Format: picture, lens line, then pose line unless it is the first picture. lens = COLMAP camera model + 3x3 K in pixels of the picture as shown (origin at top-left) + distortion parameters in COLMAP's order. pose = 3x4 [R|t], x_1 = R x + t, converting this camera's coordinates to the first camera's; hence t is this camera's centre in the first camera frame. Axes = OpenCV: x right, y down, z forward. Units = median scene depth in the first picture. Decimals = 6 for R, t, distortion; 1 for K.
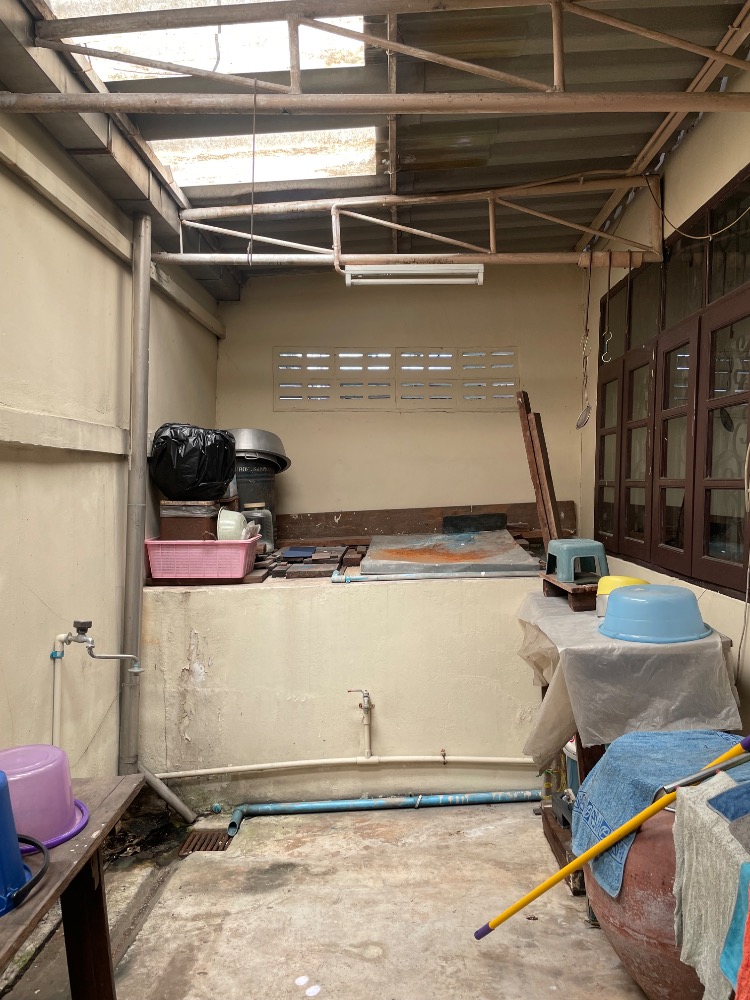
lens RADIAL K [[766.4, 0, 380.6], [0, 766.4, 490.1], [0, 0, 1]] dist [0.066194, -0.082315]
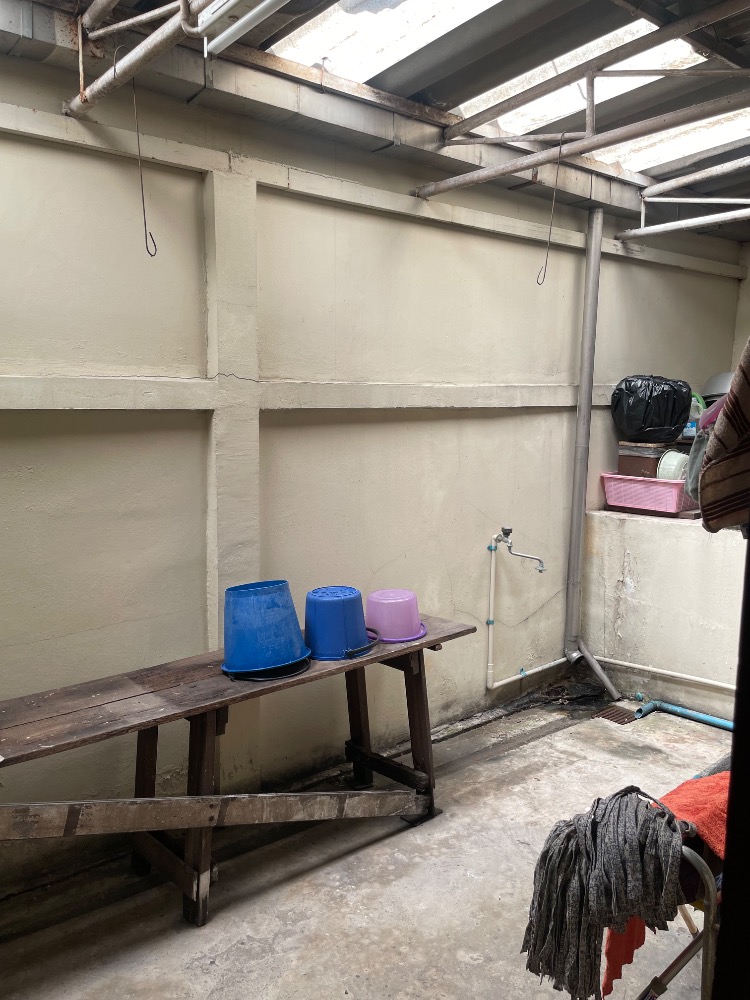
lens RADIAL K [[766.4, 0, 374.0], [0, 766.4, 496.5], [0, 0, 1]] dist [0.066194, -0.082315]
pose [[0.635336, 0.101059, -0.765595, 0.430574], [-0.008481, 0.992253, 0.123941, -0.050503], [0.772189, -0.072251, 0.631271, -0.070440]]
